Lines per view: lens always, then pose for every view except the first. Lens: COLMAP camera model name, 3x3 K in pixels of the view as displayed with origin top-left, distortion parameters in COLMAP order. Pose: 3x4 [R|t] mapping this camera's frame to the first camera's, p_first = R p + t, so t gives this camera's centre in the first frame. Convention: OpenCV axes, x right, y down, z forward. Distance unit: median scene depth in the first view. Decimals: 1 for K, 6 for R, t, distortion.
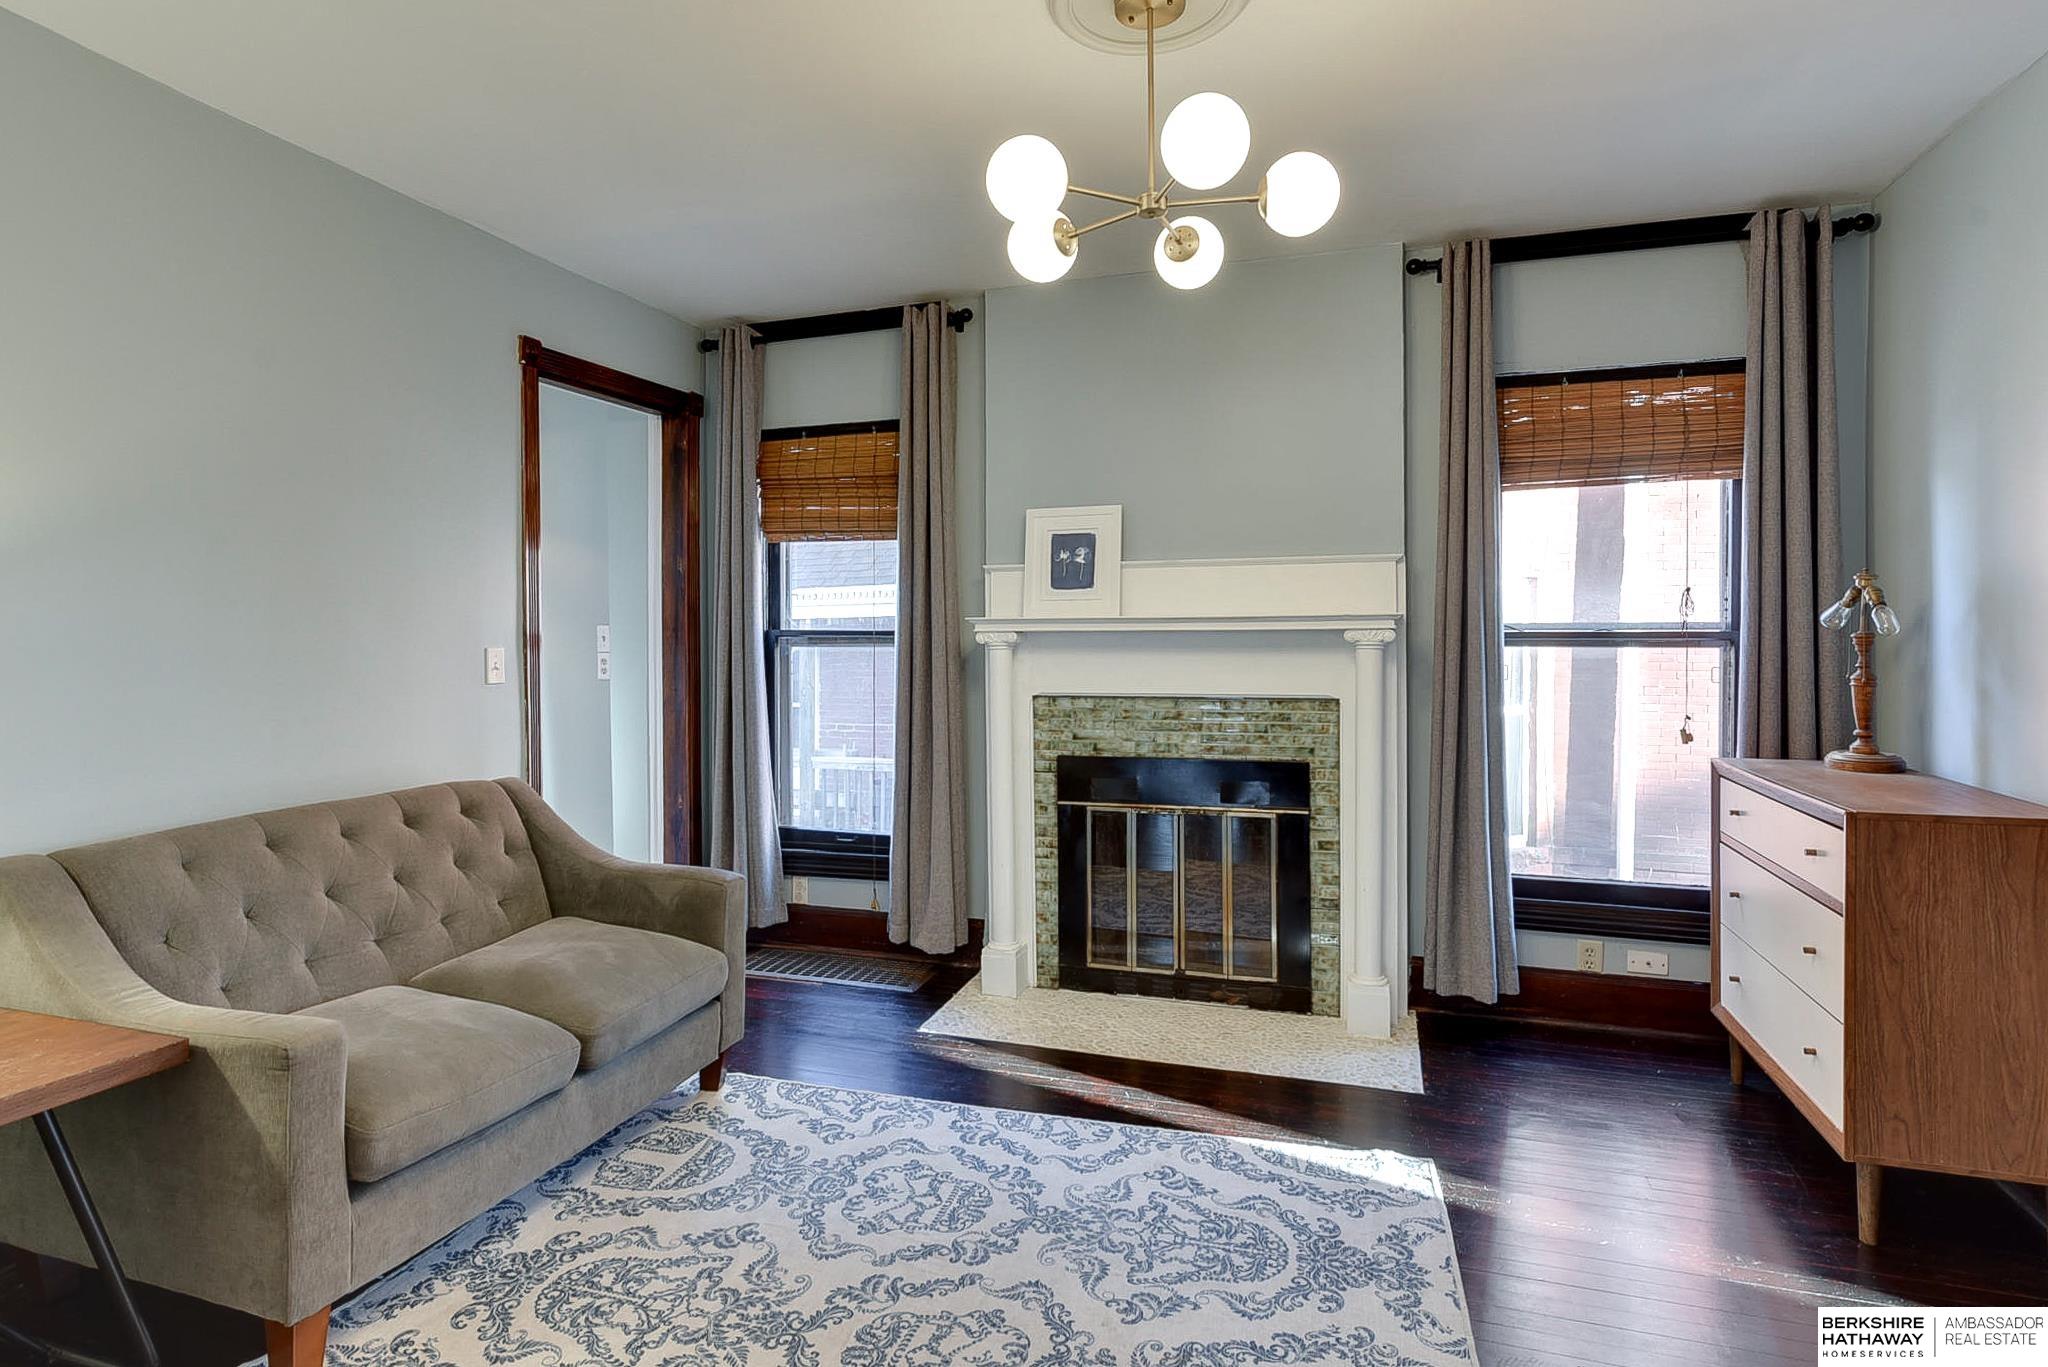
lens RADIAL K [[1051.6, 0, 1020.1], [0, 1051.6, 656.1], [0, 0, 1]] dist [0.000901, -0.000611]
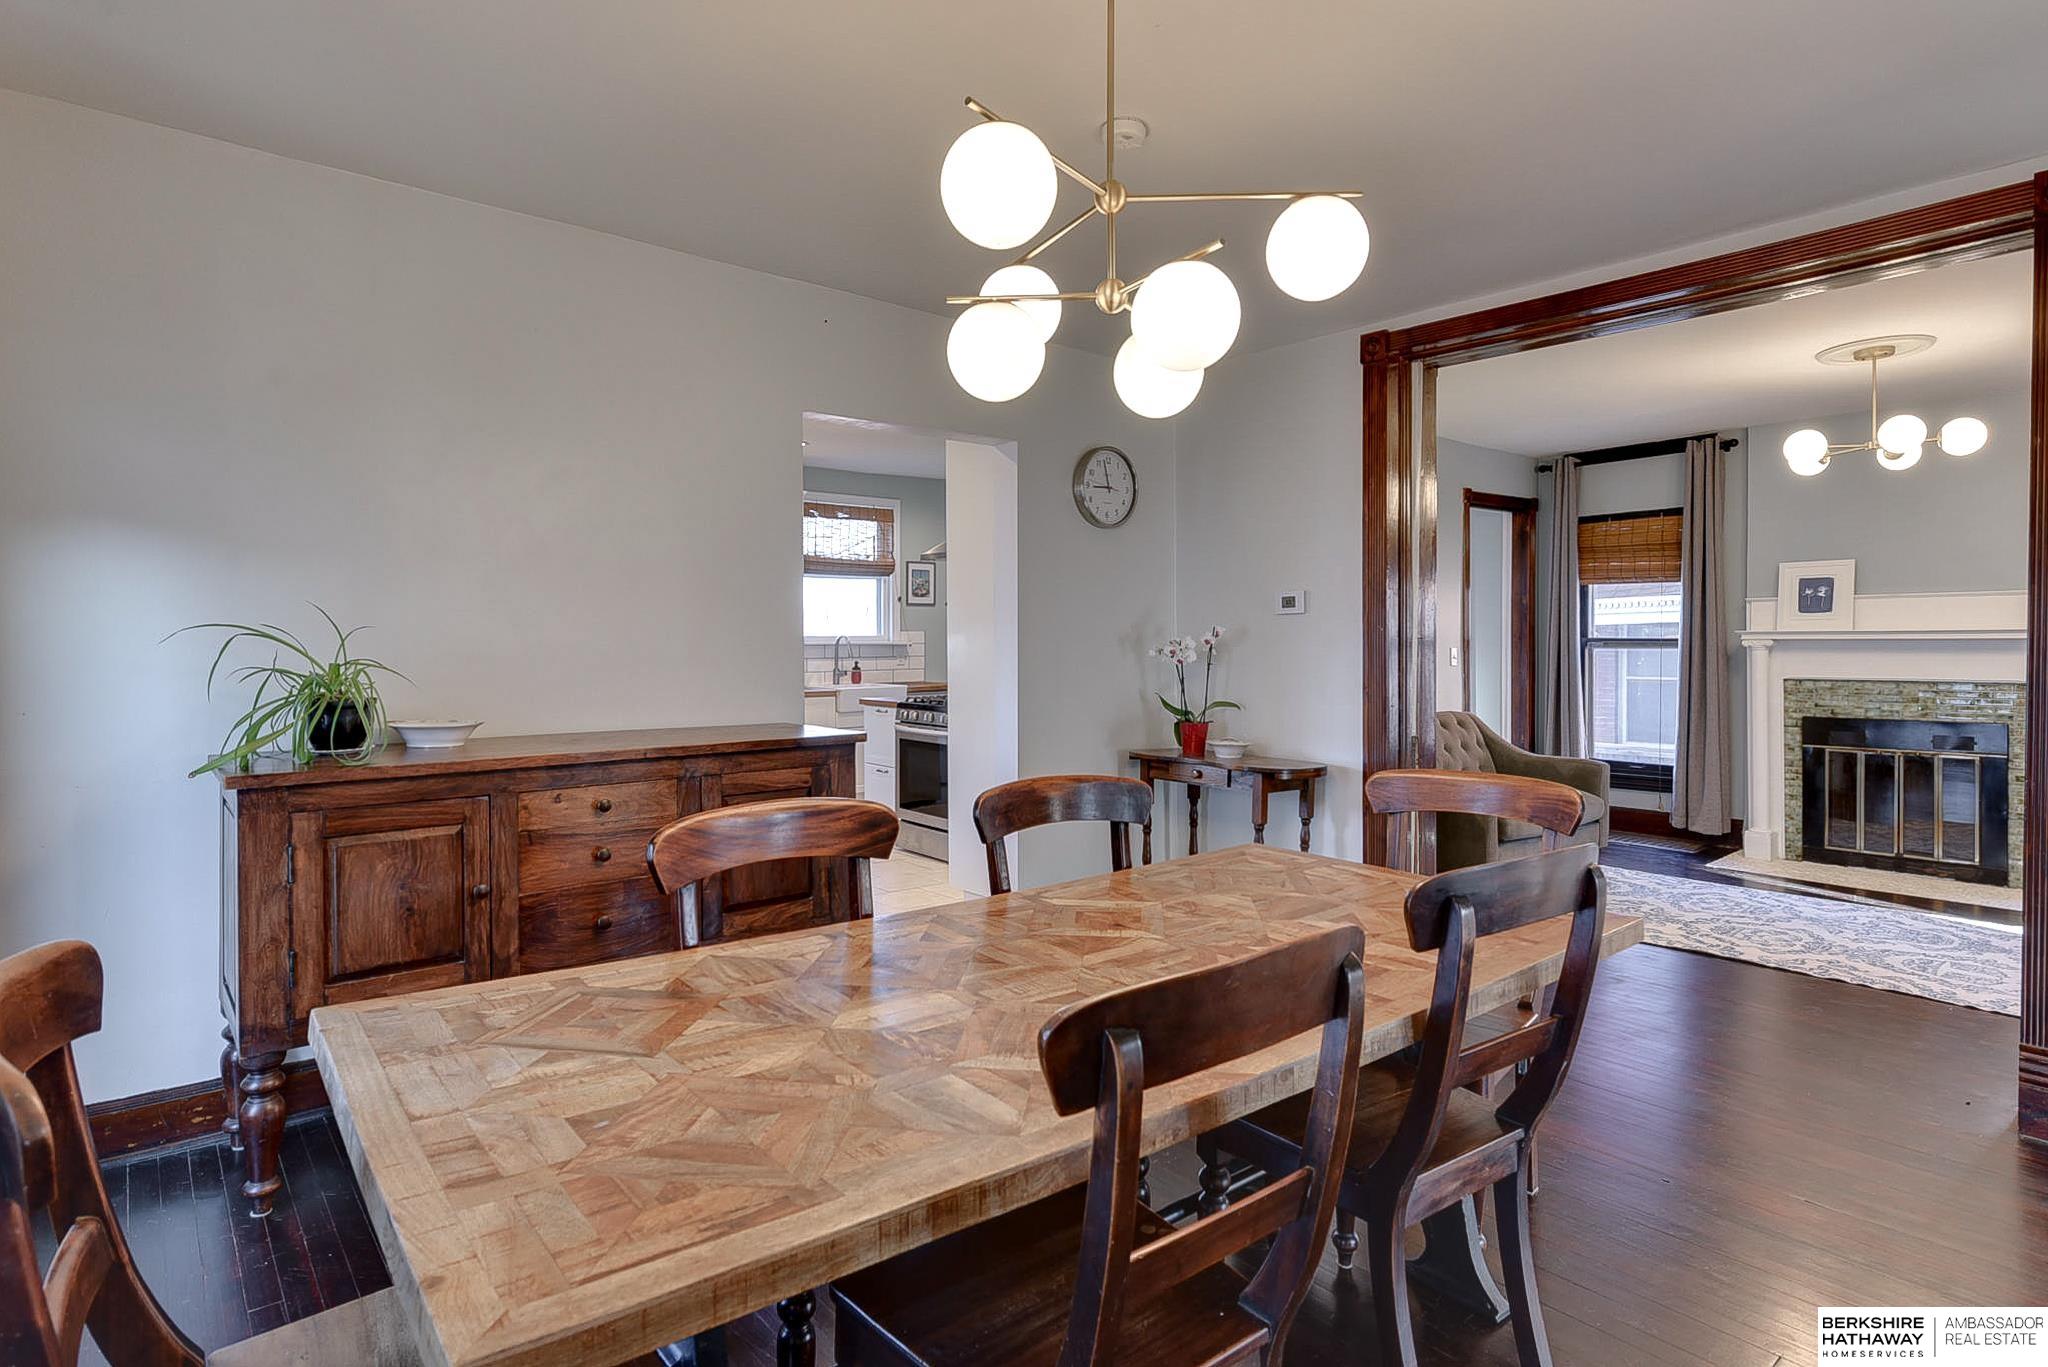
lens RADIAL K [[1051.6, 0, 1020.1], [0, 1051.6, 656.1], [0, 0, 1]] dist [0.000901, -0.000611]
pose [[0.839832, 0.008509, -0.542780, -0.096162], [-0.010186, 0.999948, -0.000085, 0.014541], [0.542751, 0.005600, 0.839875, -0.989547]]
